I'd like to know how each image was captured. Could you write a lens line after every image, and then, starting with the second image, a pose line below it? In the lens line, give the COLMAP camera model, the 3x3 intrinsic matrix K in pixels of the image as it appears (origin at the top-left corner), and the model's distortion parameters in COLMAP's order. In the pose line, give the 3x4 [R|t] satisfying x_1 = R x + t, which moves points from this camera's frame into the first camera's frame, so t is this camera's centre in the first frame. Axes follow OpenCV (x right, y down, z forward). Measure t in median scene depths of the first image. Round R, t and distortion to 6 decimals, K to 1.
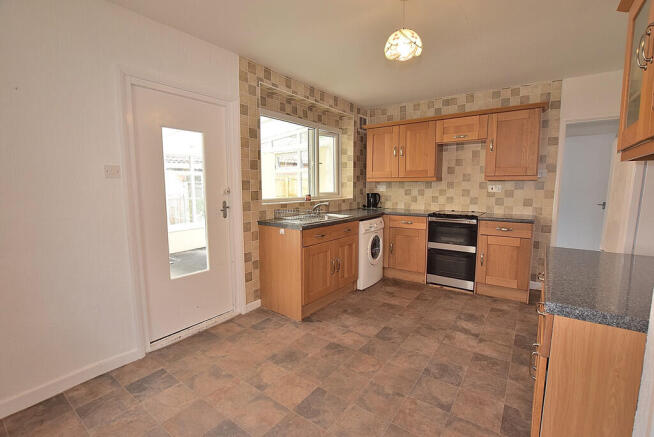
lens RADIAL K [[289.9, 0, 327.4], [0, 289.9, 217.9], [0, 0, 1]] dist [-0.024110, 0.000149]
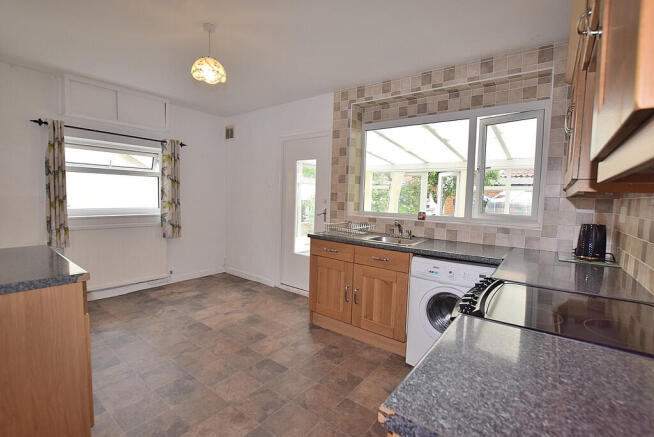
lens RADIAL K [[289.9, 0, 328.1], [0, 289.9, 218.4], [0, 0, 1]] dist [-0.024110, 0.000149]
pose [[-0.007774, 0.075060, -0.997149, 0.904686], [-0.145629, 0.986463, 0.075391, -0.109539], [0.989309, 0.145800, 0.003262, 0.972707]]
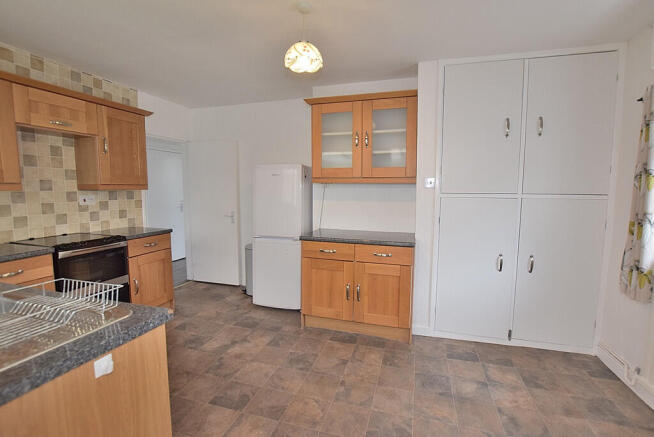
lens RADIAL K [[308.0, 0, 329.0], [0, 308.0, 218.4], [0, 0, 1]] dist [-0.028502, -0.000348]
pose [[-0.335716, -0.087144, 0.937924, -0.499072], [0.106042, 0.985886, 0.129556, -0.113709], [-0.935975, 0.142953, -0.321737, 0.838433]]
